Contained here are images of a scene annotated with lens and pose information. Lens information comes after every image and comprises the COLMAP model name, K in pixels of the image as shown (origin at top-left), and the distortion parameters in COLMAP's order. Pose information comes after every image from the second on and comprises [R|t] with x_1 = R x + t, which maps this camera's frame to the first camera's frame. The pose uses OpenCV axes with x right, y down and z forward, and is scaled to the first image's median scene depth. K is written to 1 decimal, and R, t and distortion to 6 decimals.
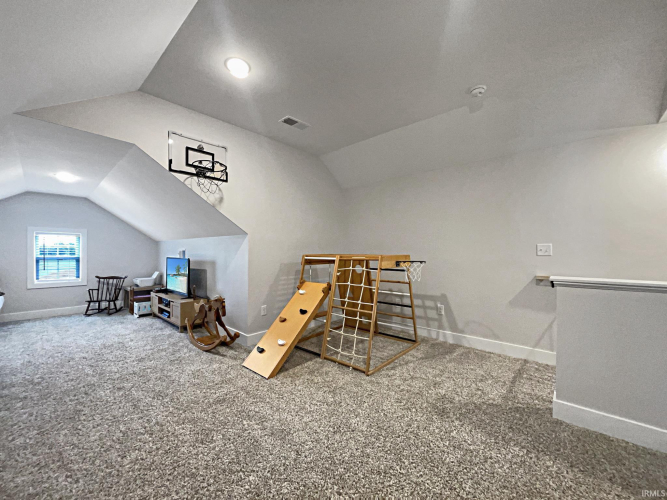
lens RADIAL K [[272.6, 0, 331.1], [0, 272.6, 253.6], [0, 0, 1]] dist [-0.002887, 0.000158]
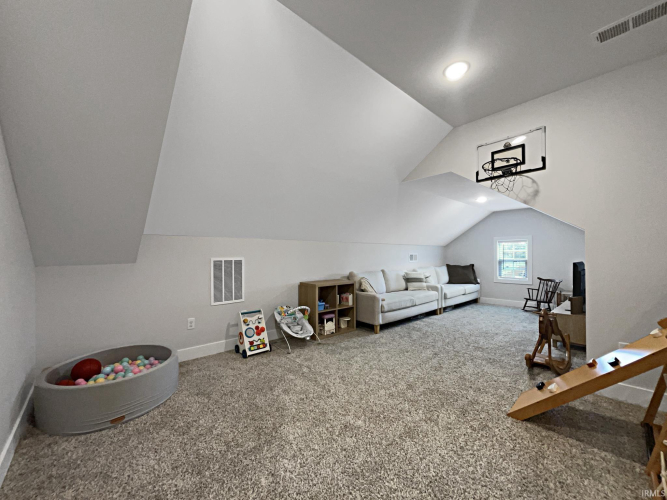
lens RADIAL K [[272.6, 0, 331.1], [0, 272.6, 253.6], [0, 0, 1]] dist [-0.002887, 0.000158]
pose [[-0.113245, -0.008886, -0.993527, 0.504068], [-0.003607, 0.999957, -0.008533, -0.001546], [0.993561, 0.002617, -0.113272, 0.473212]]
